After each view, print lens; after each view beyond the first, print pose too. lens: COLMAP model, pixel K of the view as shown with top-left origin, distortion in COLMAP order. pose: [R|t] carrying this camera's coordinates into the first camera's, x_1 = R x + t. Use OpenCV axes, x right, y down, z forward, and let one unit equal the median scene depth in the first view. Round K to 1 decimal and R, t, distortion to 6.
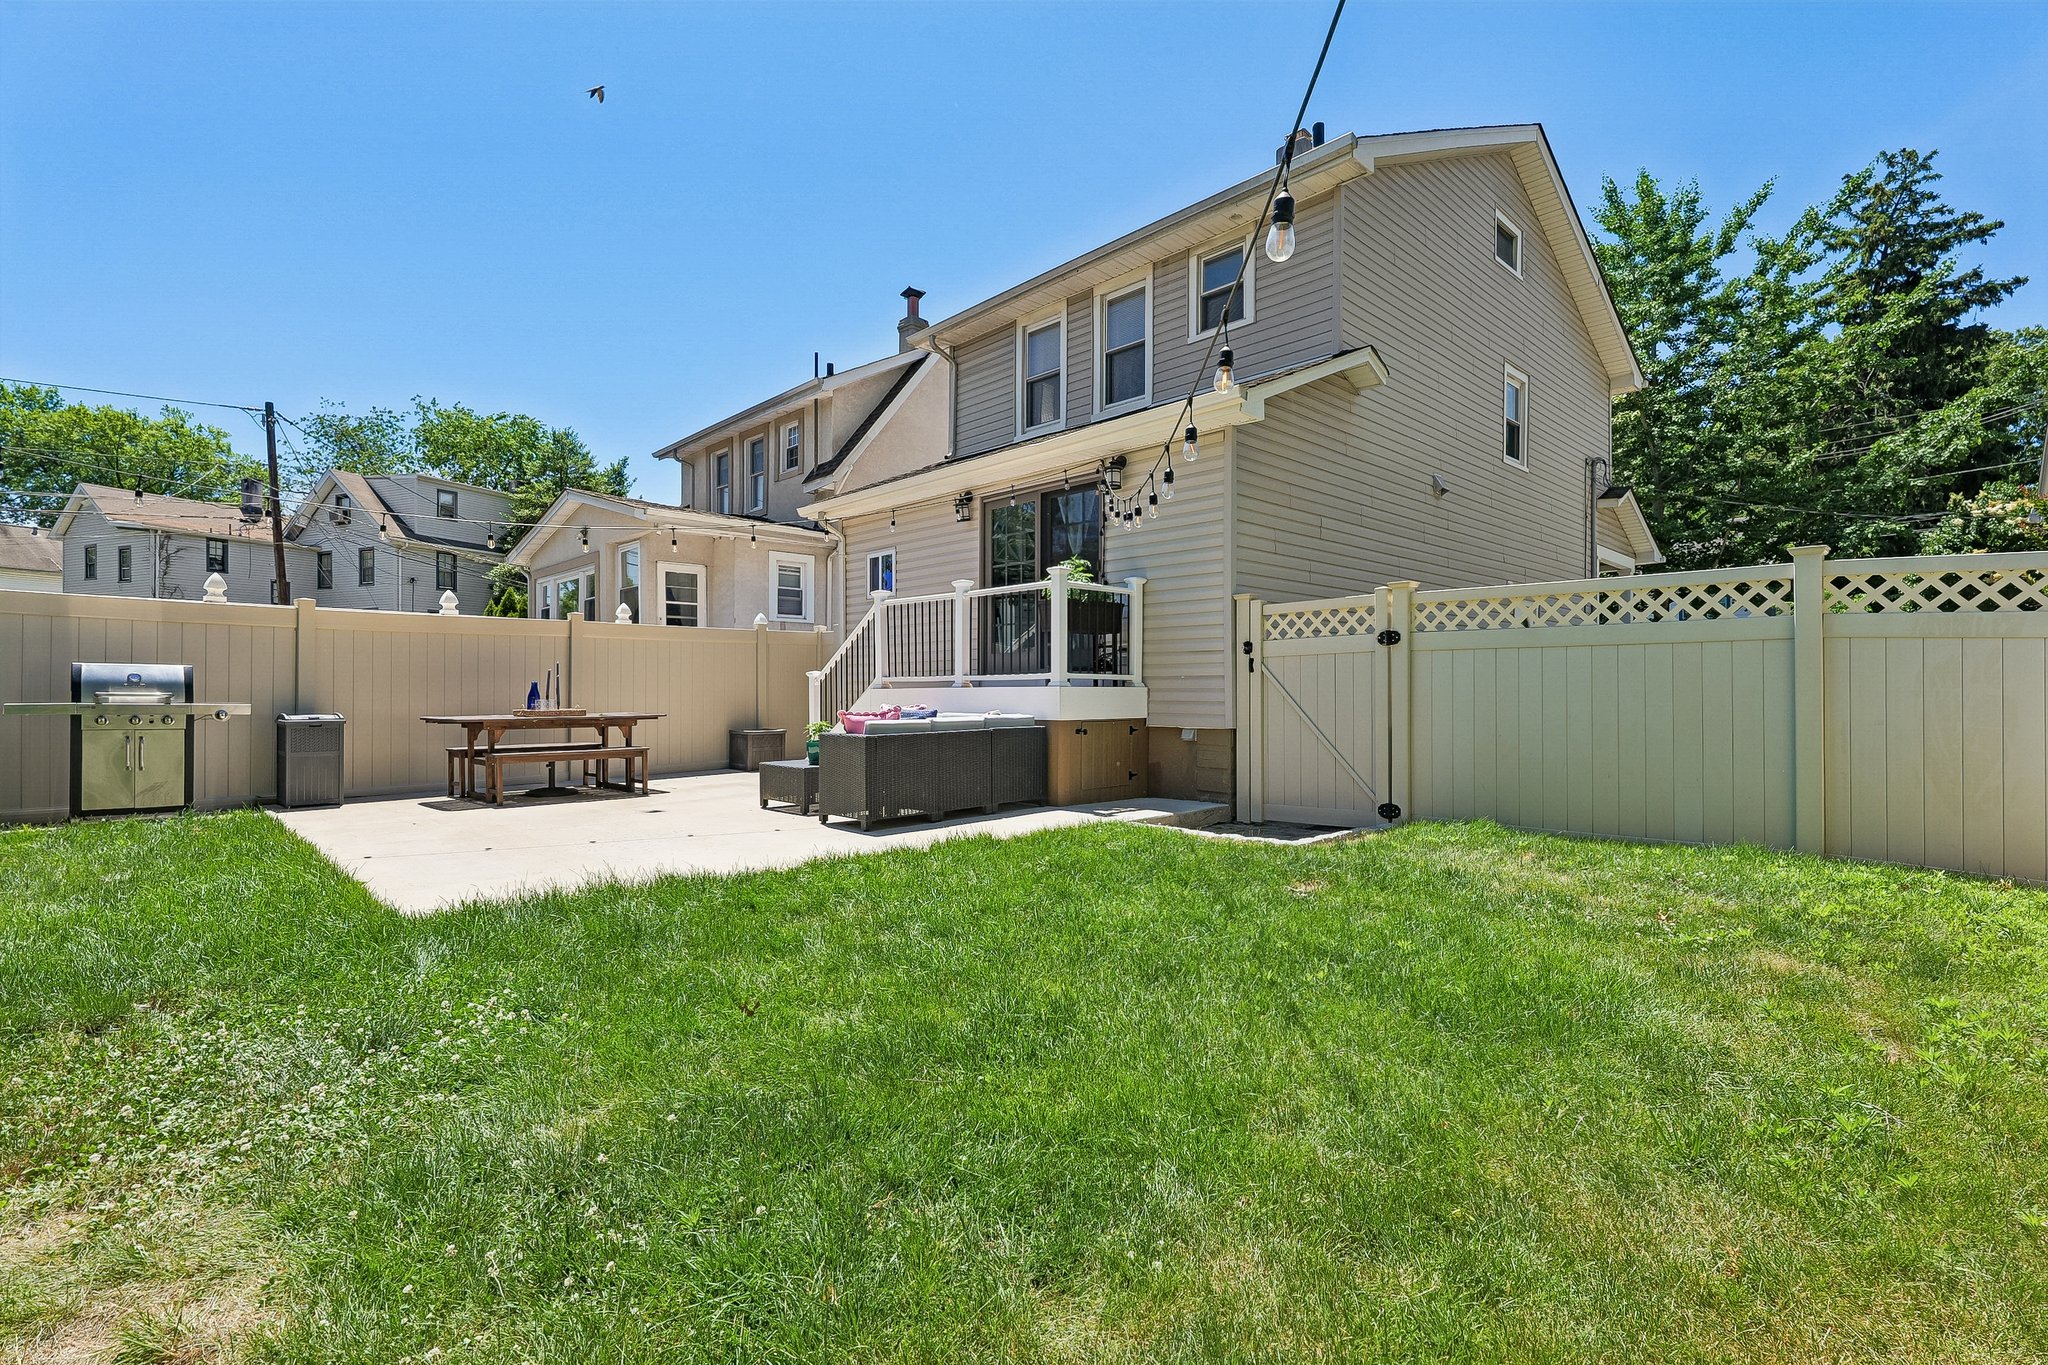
lens RADIAL K [[962.5, 0, 1033.6], [0, 962.5, 685.5], [0, 0, 1]] dist [0.004890, -0.000034]
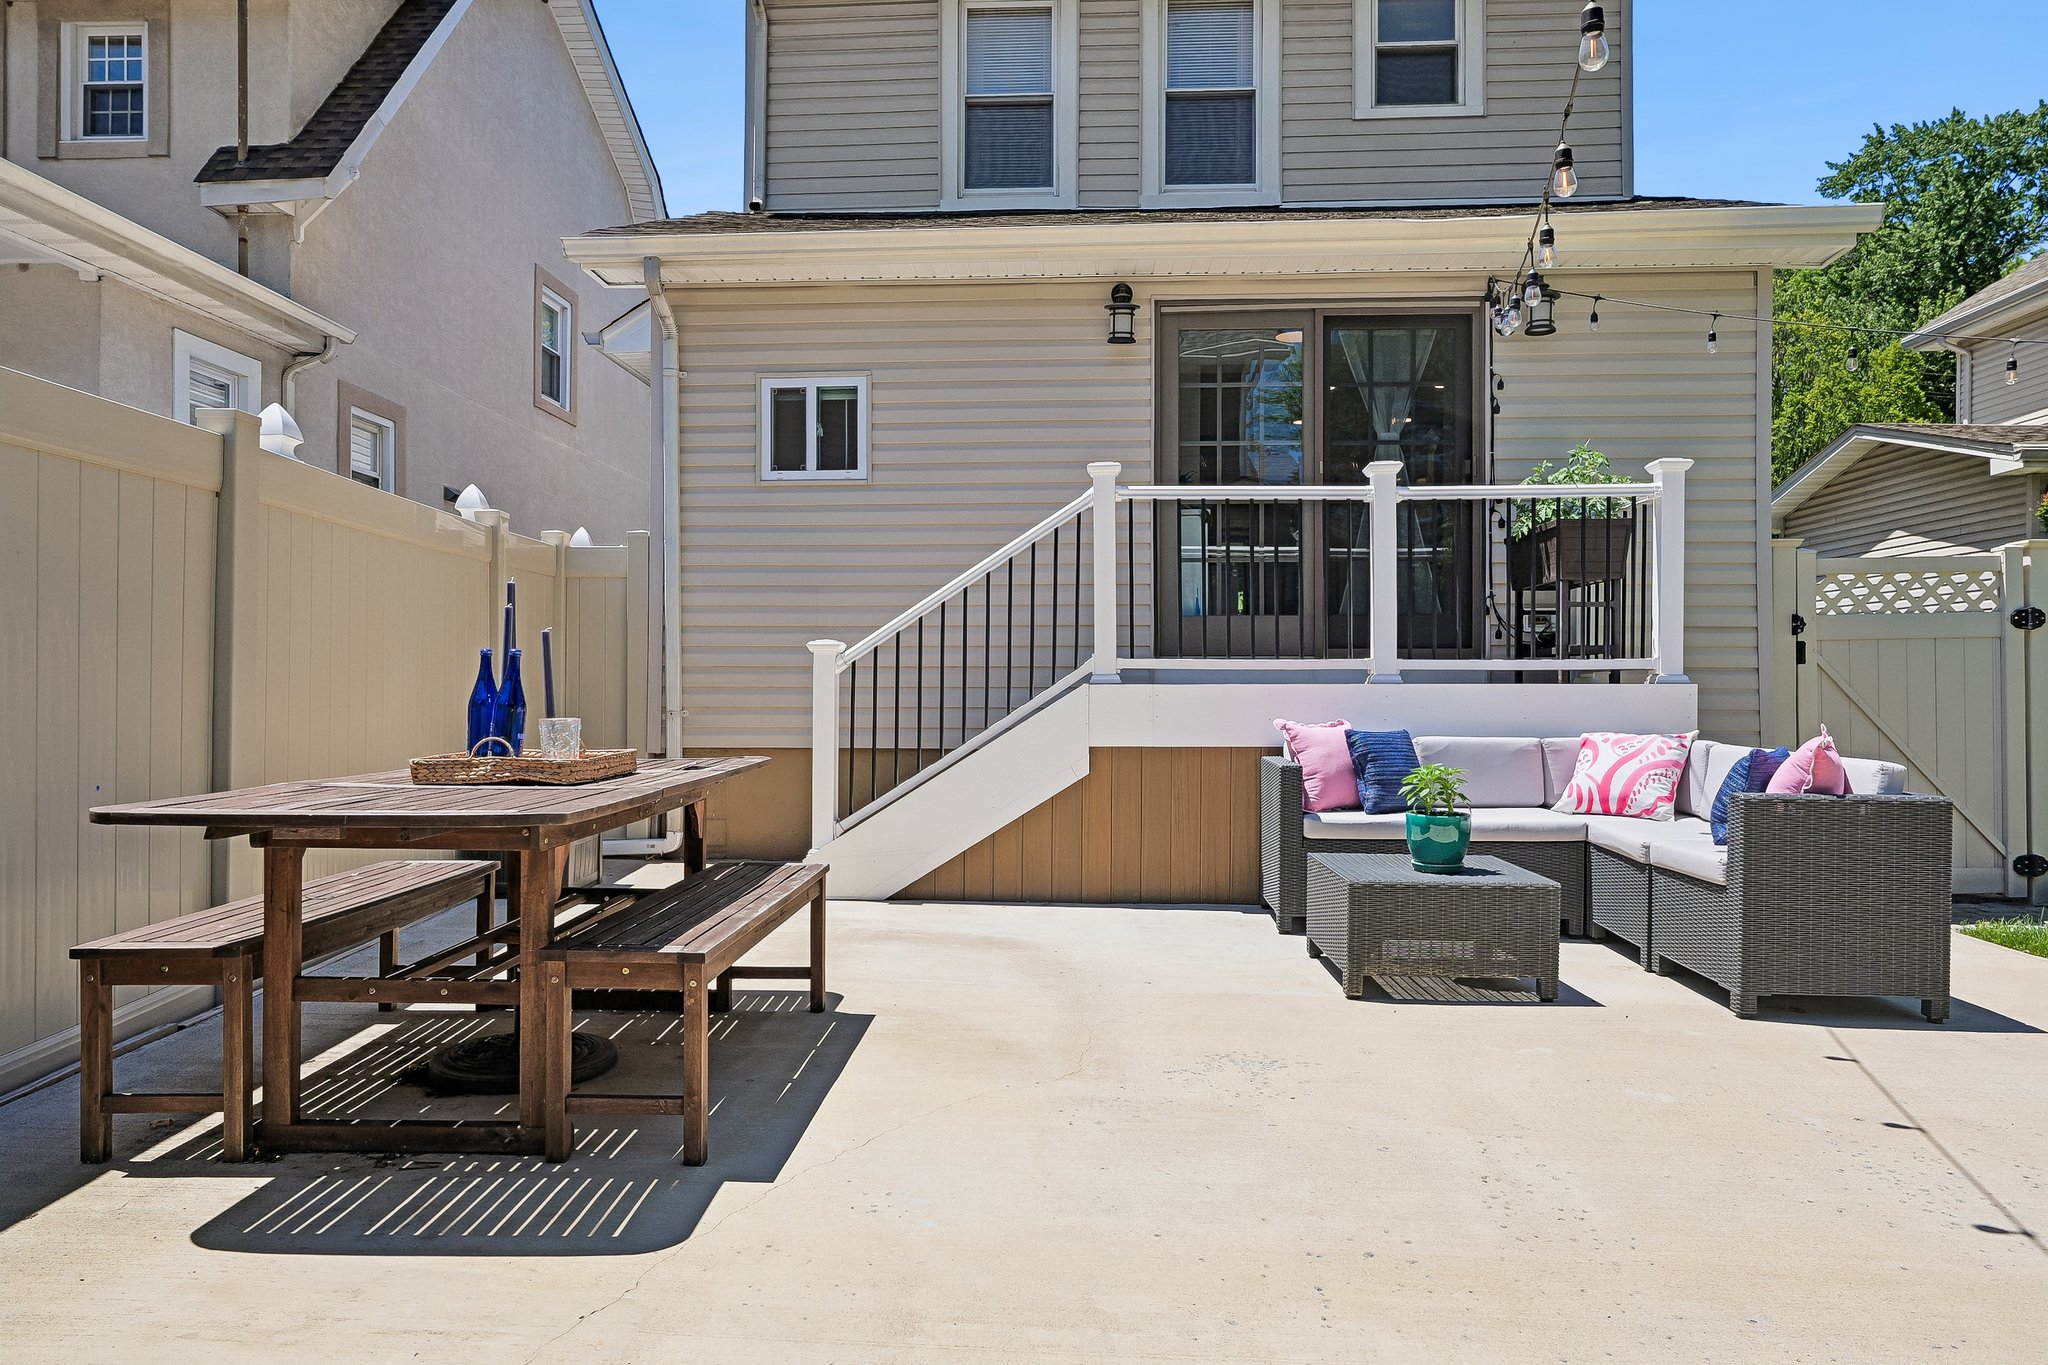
lens RADIAL K [[1292.7, 0, 1024.0], [0, 1292.7, 682.5], [0, 0, 1]] dist [0.001342, 0.000736]
pose [[0.728893, 0.009748, 0.684559, -0.558455], [-0.007691, 0.999952, -0.006050, 0.005798], [-0.684585, -0.000855, 0.728933, 0.562366]]
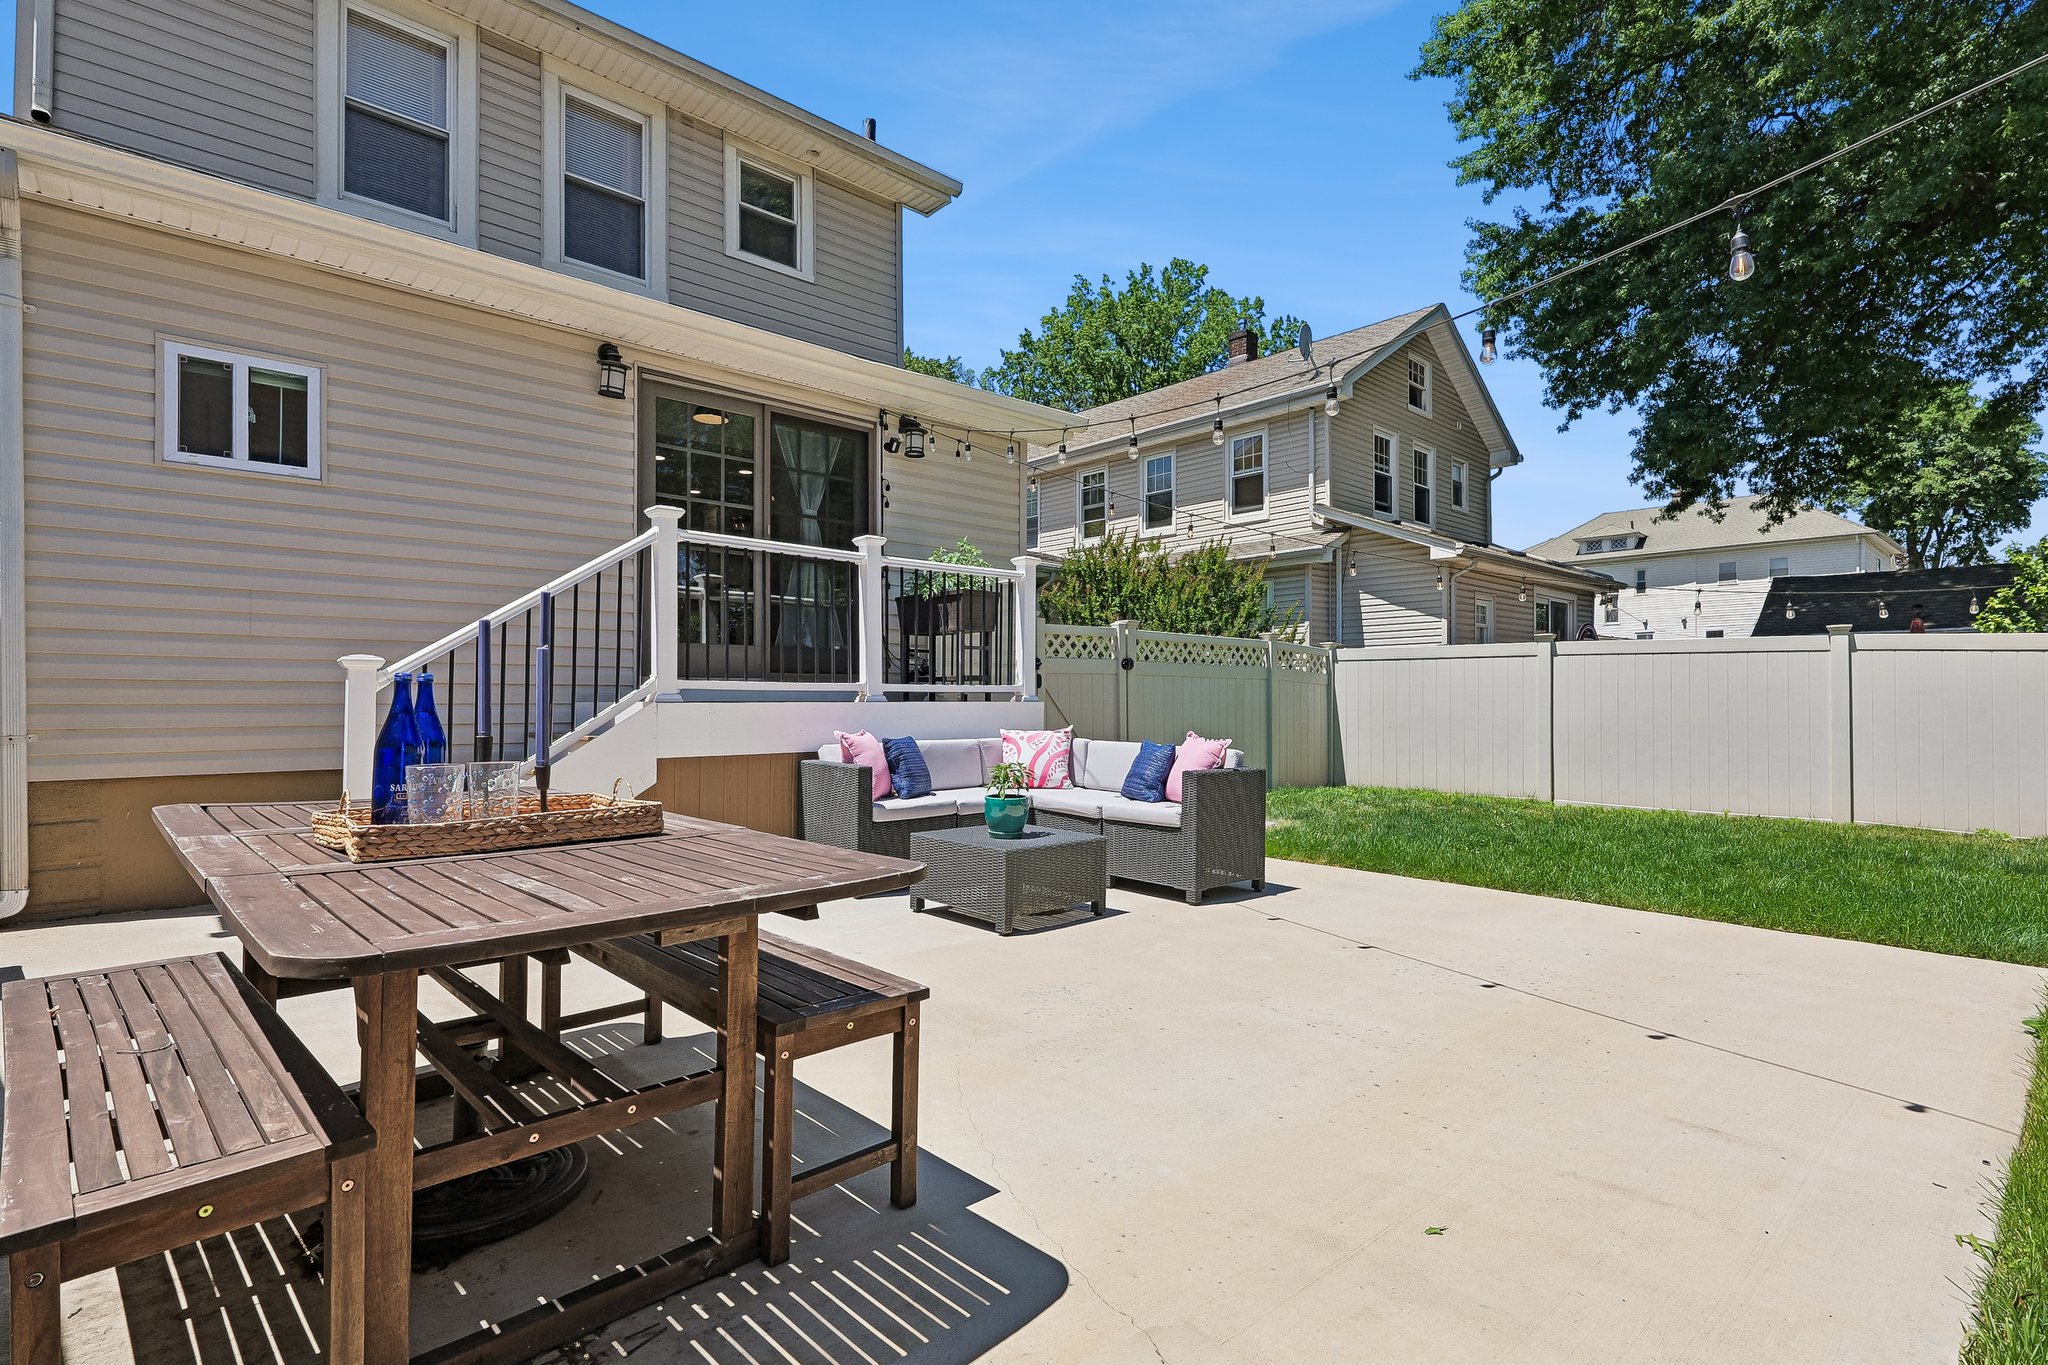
lens RADIAL K [[962.5, 0, 1033.6], [0, 962.5, 685.5], [0, 0, 1]] dist [0.004890, -0.000034]
pose [[0.018074, 0.017257, 0.999688, -0.617451], [-0.007824, 0.999823, -0.017118, 0.001185], [-0.999806, -0.007512, 0.018205, 0.756912]]
